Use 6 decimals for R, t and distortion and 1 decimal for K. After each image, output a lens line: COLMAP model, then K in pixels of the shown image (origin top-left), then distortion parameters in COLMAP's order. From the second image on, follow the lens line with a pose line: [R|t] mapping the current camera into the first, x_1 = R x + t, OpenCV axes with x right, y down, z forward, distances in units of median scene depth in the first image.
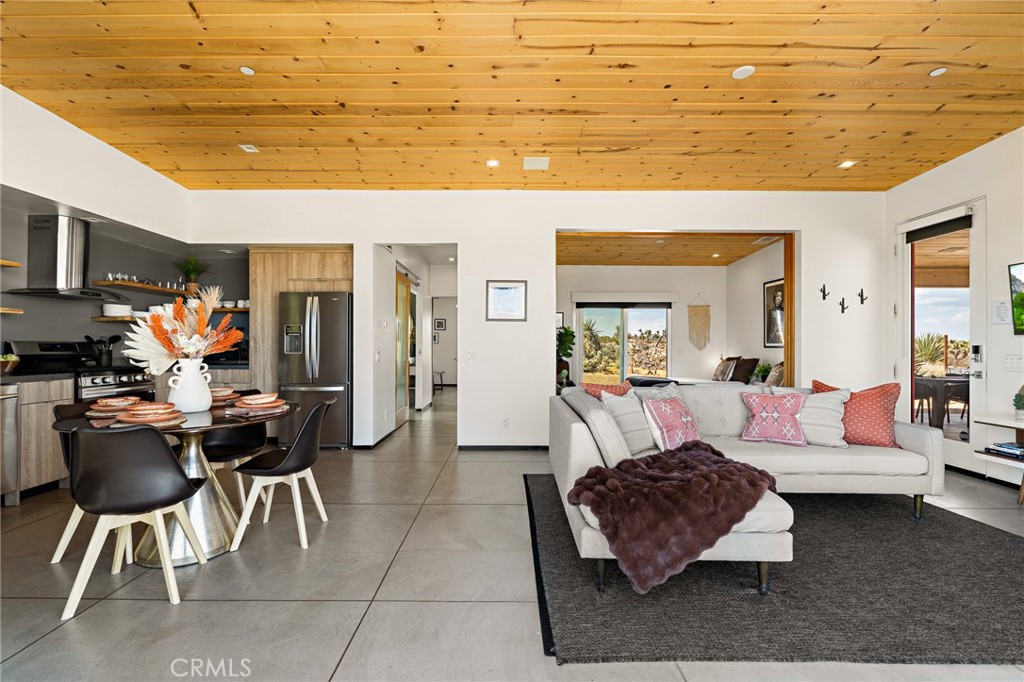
lens RADIAL K [[465.9, 0, 512.0], [0, 465.9, 341.0], [0, 0, 1]] dist [0.000090, -0.000110]
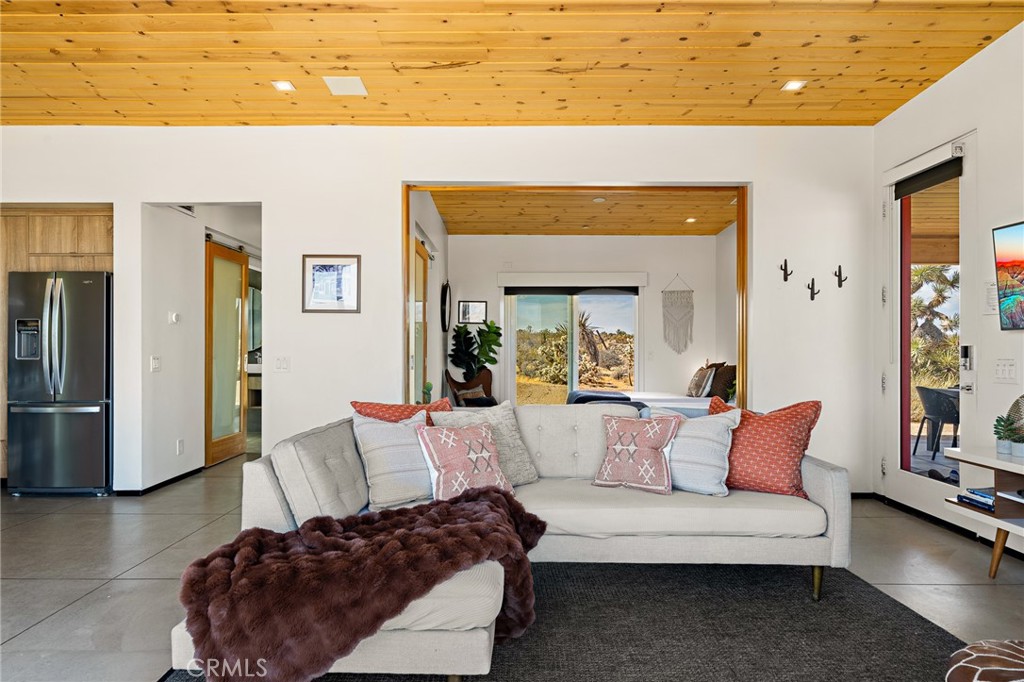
lens RADIAL K [[637.6, 0, 511.3], [0, 637.6, 342.9], [0, 0, 1]] dist [0.001326, 0.001294]
pose [[0.999993, -0.002171, -0.002953, 0.273292], [0.002178, 0.999995, 0.002439, 0.000928], [0.002947, -0.002446, 0.999993, 0.042729]]
